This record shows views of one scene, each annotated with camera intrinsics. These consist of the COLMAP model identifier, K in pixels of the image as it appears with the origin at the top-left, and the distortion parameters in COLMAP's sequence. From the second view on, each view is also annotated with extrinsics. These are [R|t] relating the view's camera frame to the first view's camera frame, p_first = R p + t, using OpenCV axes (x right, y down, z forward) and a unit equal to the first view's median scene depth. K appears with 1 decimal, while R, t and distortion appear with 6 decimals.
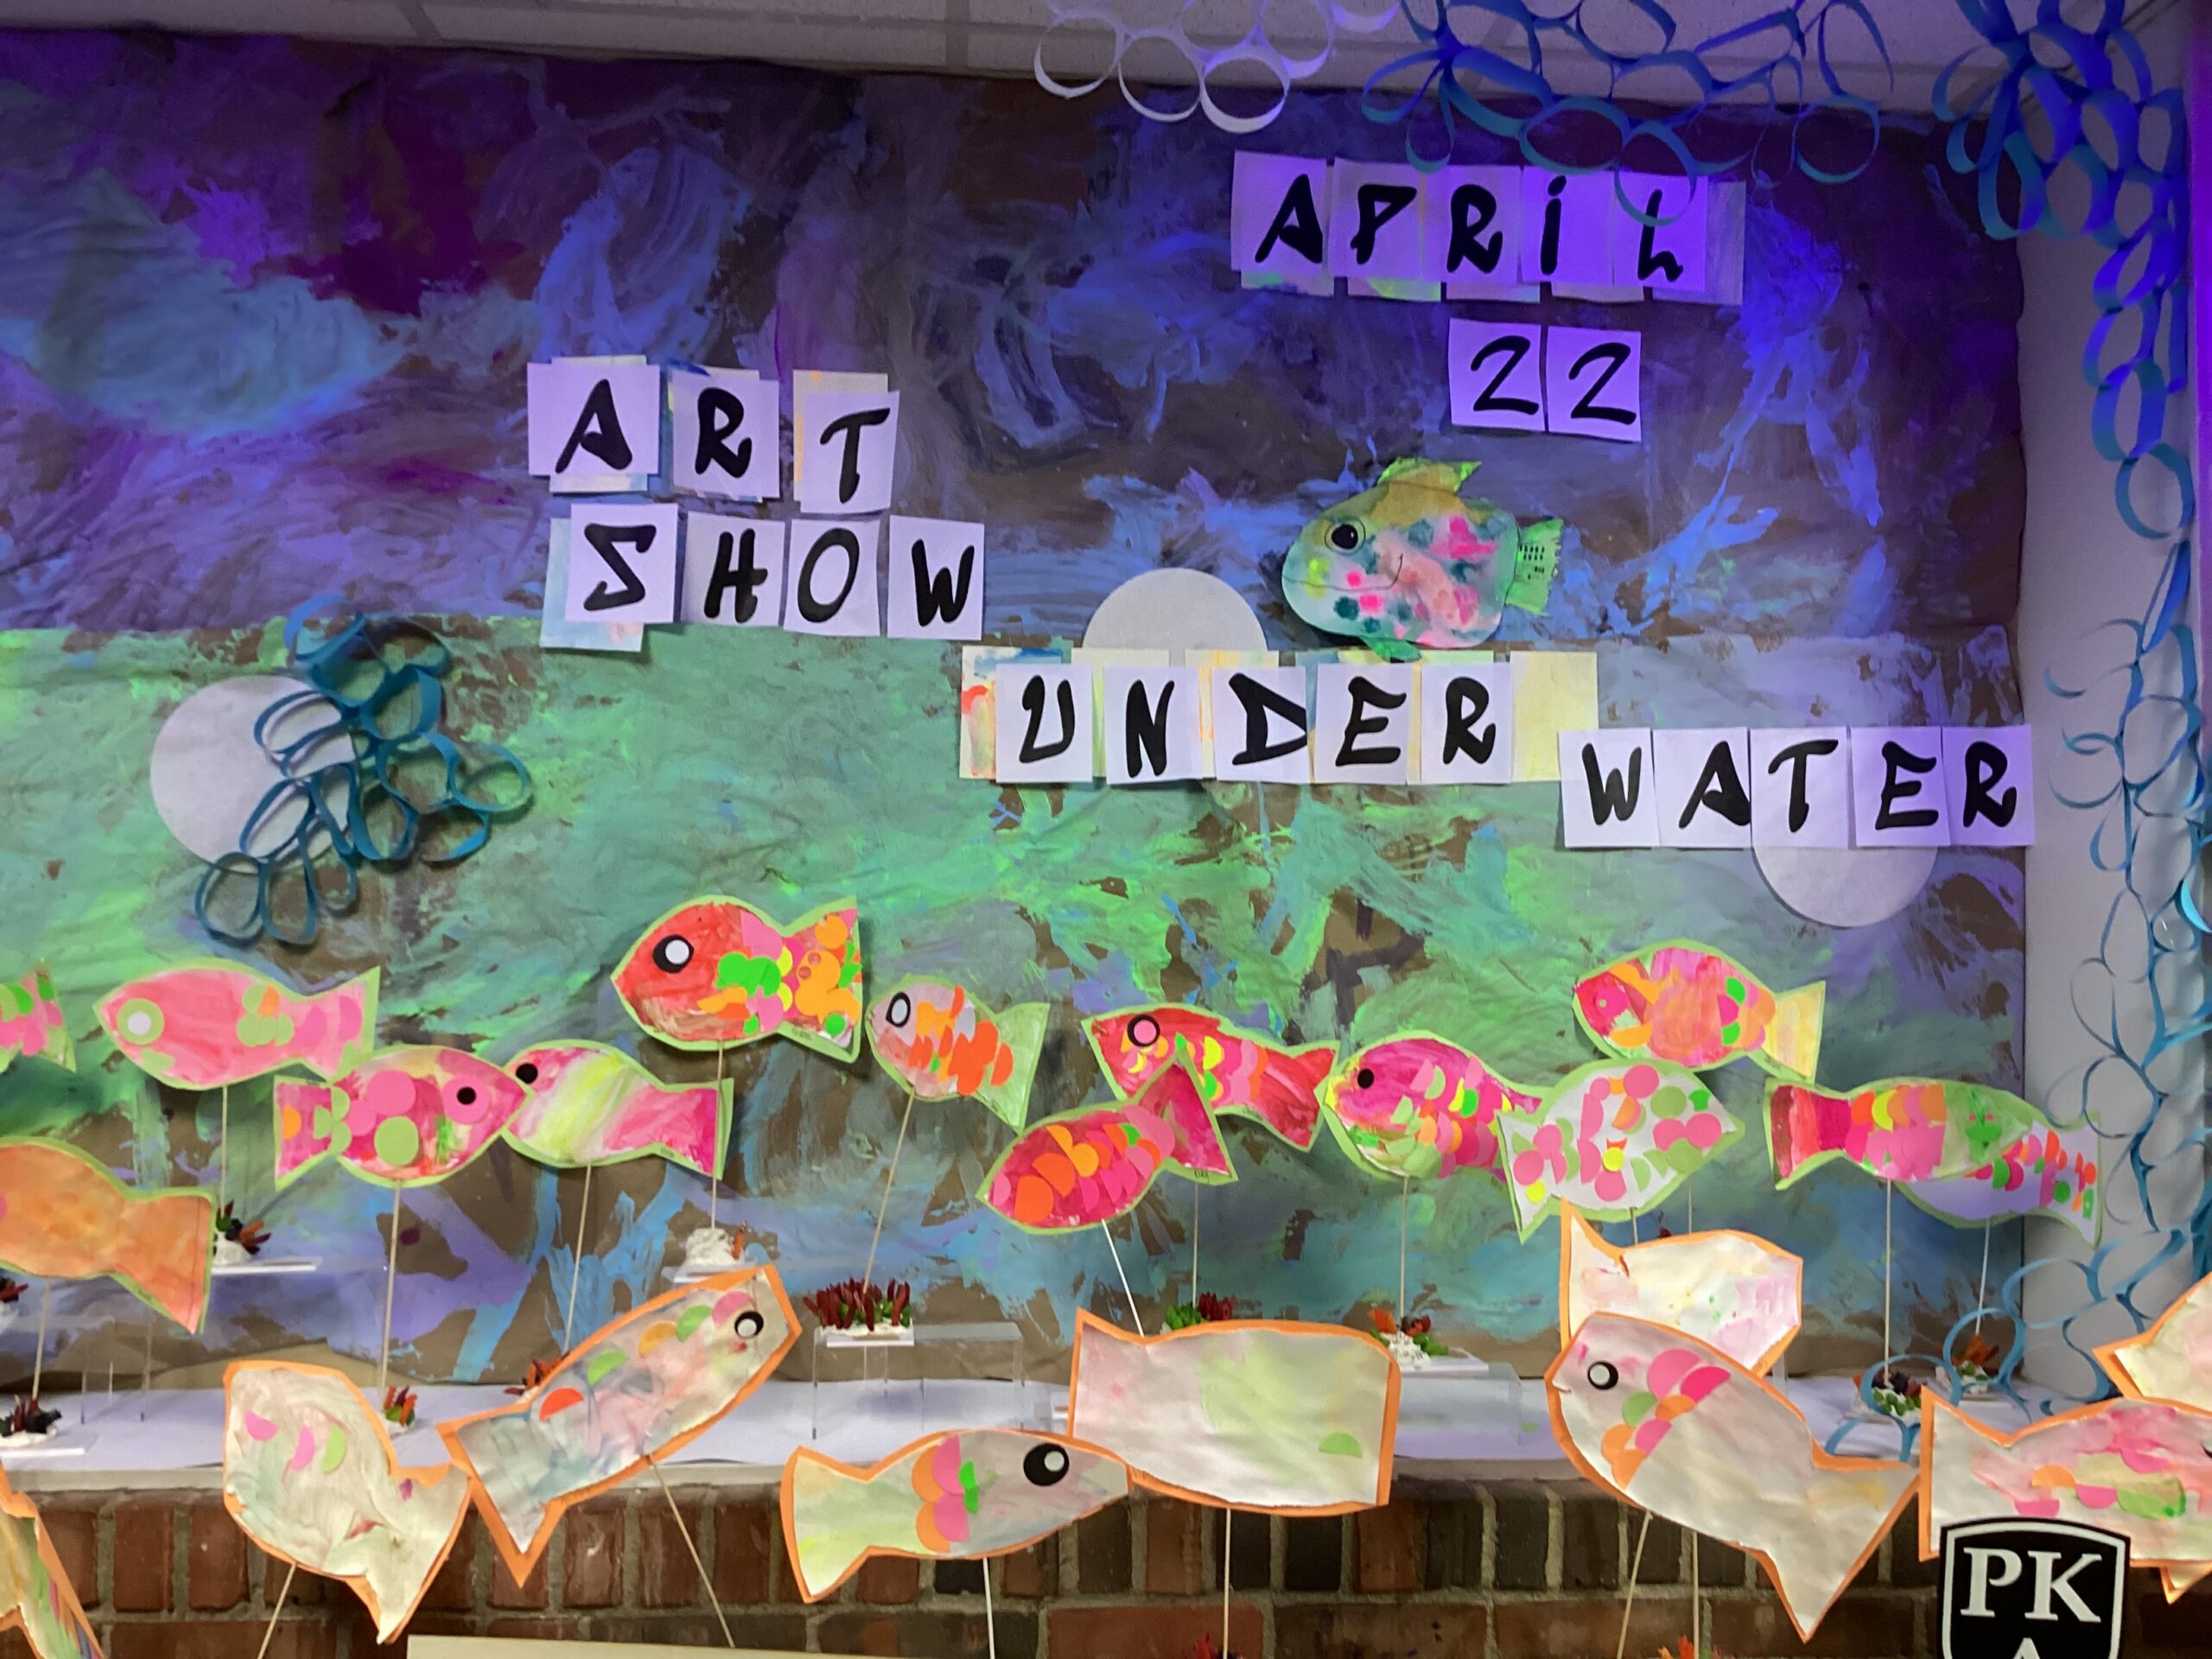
lens RADIAL K [[1973.8, 0, 1106.0], [0, 1973.8, 829.5], [0, 0, 1]] dist [0.147106, -0.301372]
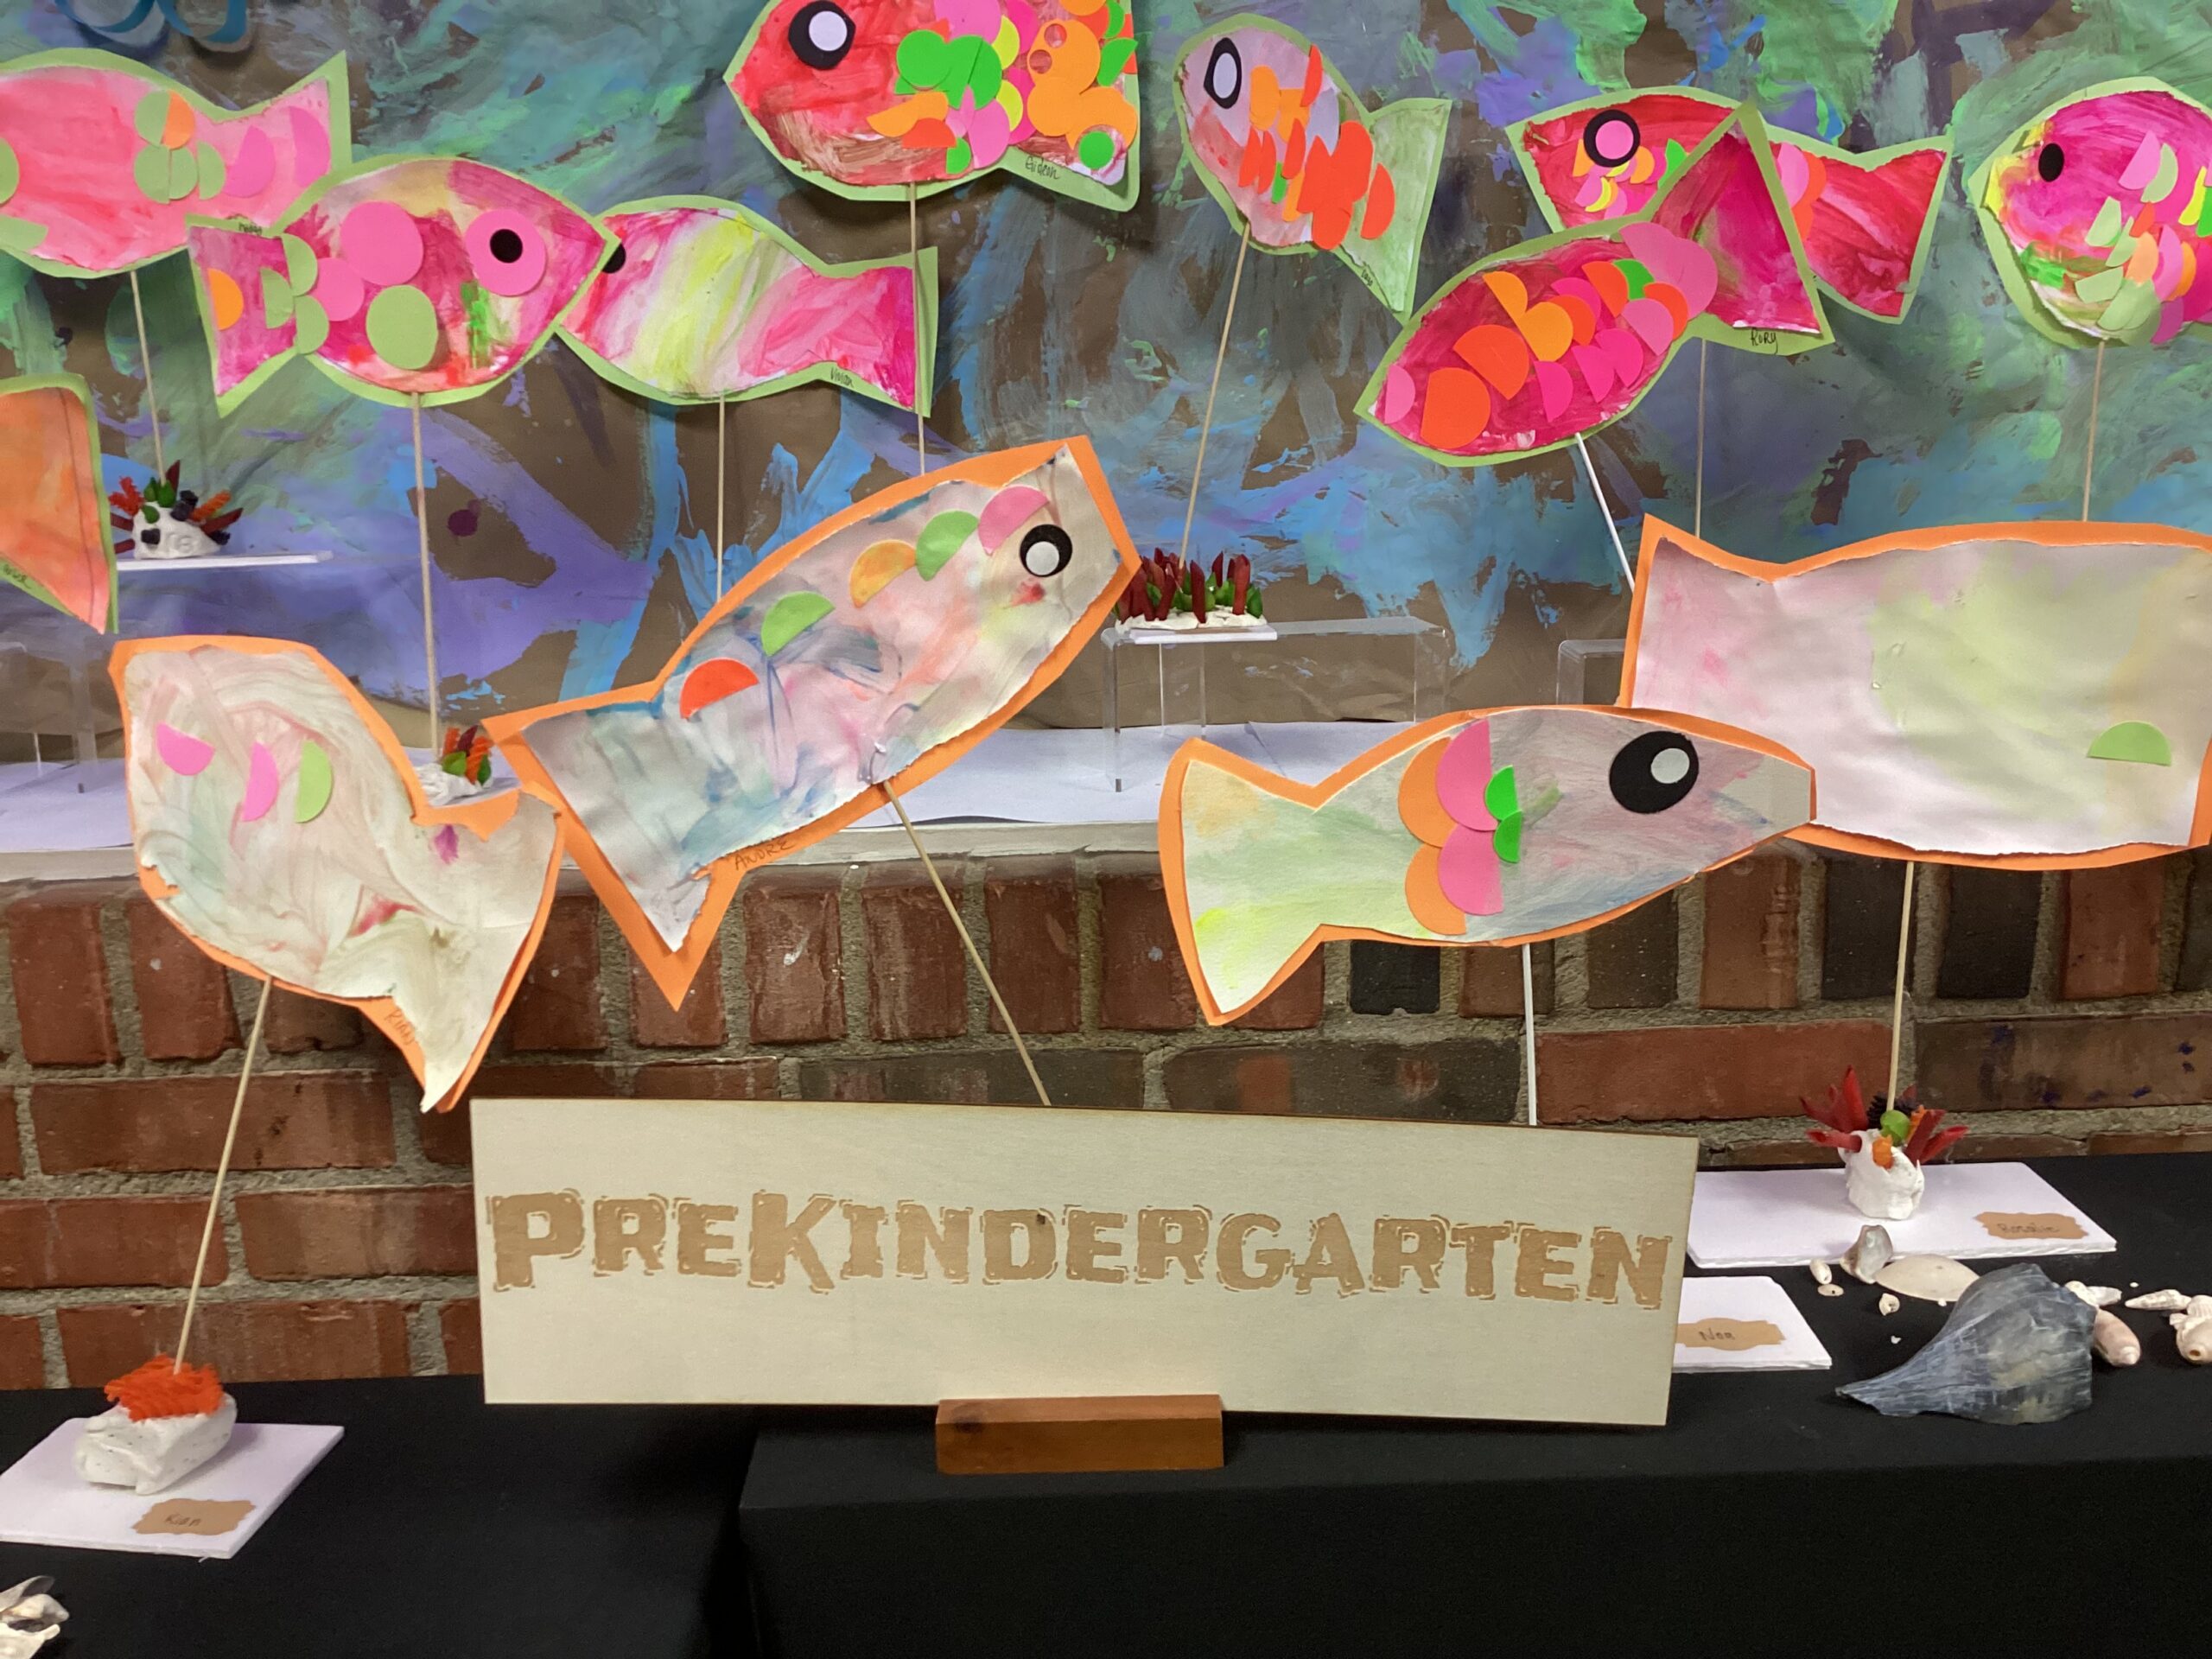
lens RADIAL K [[1973.8, 0, 1106.0], [0, 1973.8, 829.5], [0, 0, 1]] dist [0.147106, -0.301372]
pose [[0.997733, -0.026397, -0.061897, -0.108360], [0.041519, 0.965372, 0.257551, 0.151254], [0.052955, -0.259537, 0.964280, 0.384923]]
